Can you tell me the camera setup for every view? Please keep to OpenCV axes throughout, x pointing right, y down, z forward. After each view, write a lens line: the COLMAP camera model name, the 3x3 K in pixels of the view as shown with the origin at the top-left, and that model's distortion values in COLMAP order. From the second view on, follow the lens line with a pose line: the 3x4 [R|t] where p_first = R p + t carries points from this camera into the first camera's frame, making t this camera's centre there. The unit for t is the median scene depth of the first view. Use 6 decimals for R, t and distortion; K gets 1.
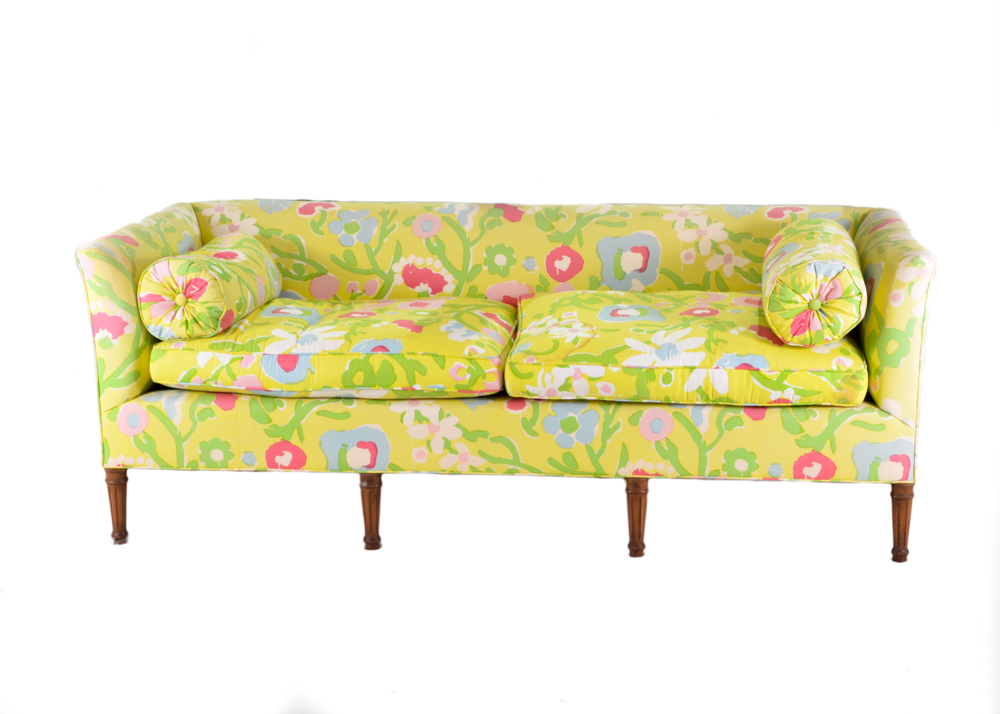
lens RADIAL K [[1779.9, 0, 500.0], [0, 1779.9, 357.0], [0, 0, 1]] dist [-0.046911, -0.123630]
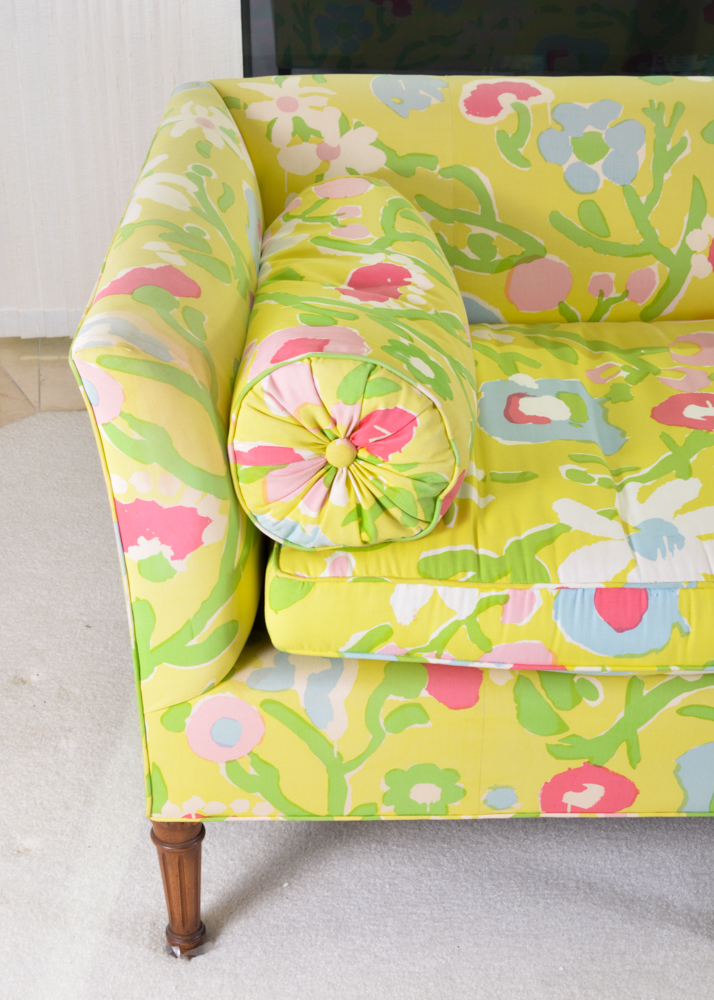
lens RADIAL K [[1812.3, 0, 357.0], [0, 1812.3, 500.0], [0, 0, 1]] dist [-0.036196, -0.079540]
pose [[0.996714, -0.041536, 0.069537, -0.204601], [0.019567, 0.956553, 0.290902, -0.139859], [-0.078598, -0.288585, 0.954223, 0.612687]]
